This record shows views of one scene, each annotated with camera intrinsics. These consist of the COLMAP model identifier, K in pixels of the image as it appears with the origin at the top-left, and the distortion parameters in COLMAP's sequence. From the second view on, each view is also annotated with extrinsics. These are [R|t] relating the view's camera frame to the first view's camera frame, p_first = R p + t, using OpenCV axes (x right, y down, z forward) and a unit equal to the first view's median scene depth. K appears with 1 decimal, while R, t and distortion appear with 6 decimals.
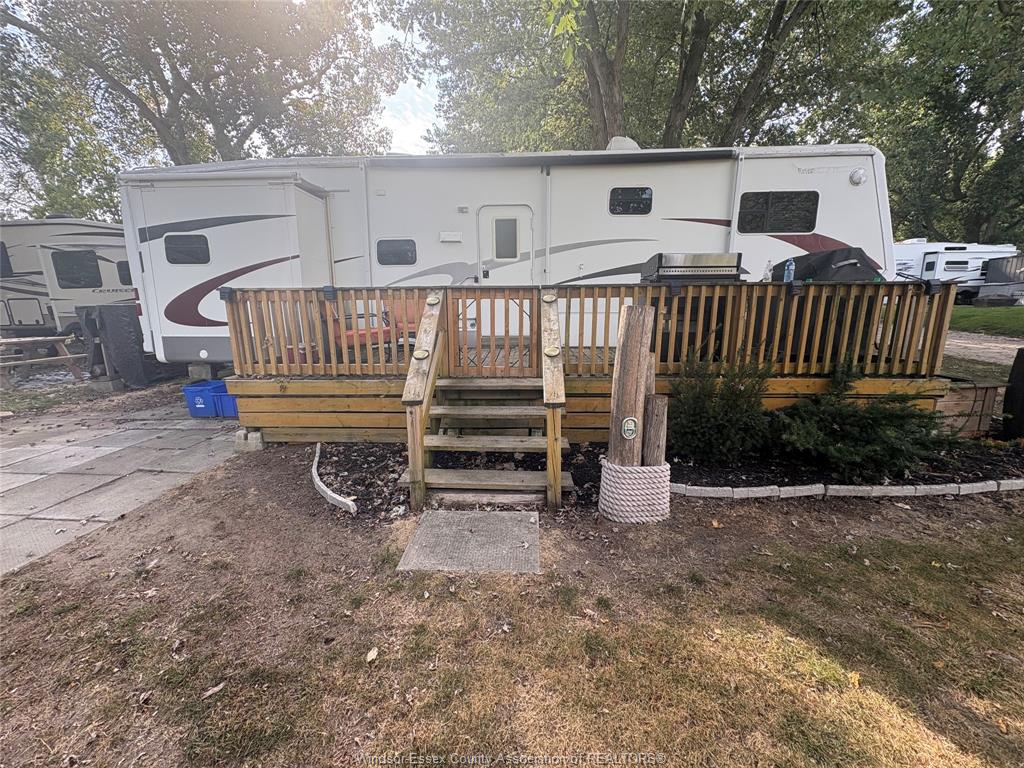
lens RADIAL K [[405.7, 0, 511.6], [0, 405.7, 384.6], [0, 0, 1]] dist [0.001434, 0.000040]
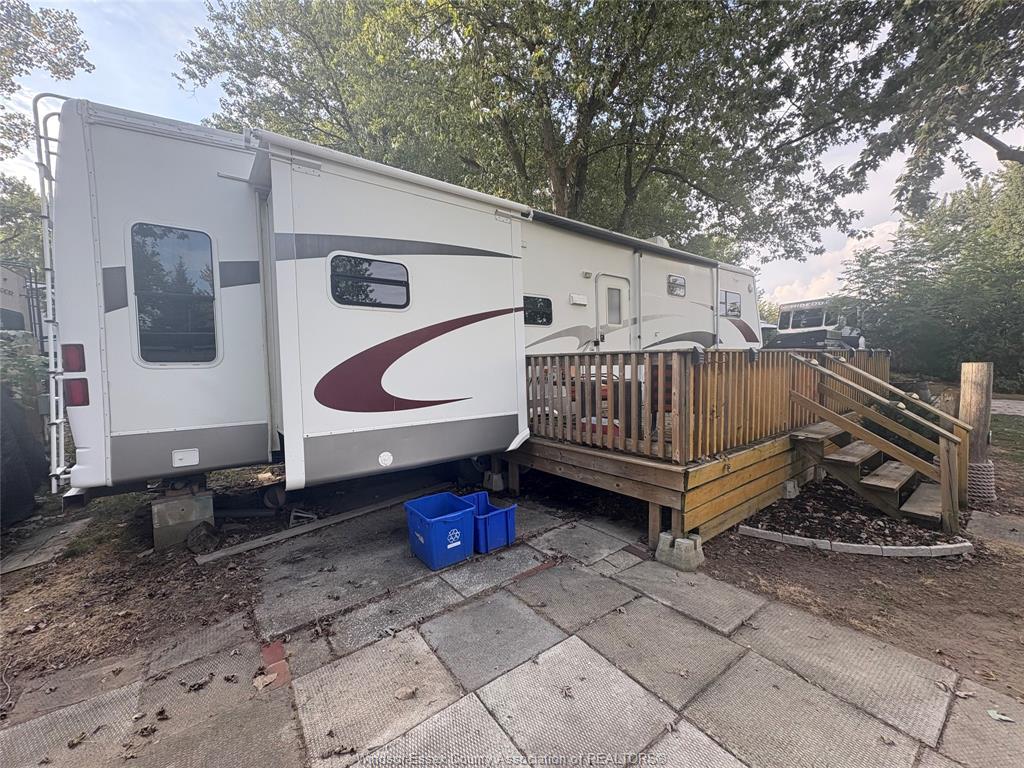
lens RADIAL K [[405.7, 0, 511.6], [0, 405.7, 384.6], [0, 0, 1]] dist [0.001434, 0.000040]
pose [[0.760243, -0.043926, 0.648152, -0.986452], [0.142718, 0.984630, -0.100671, -0.095370], [-0.633768, 0.169037, 0.754828, 0.431688]]
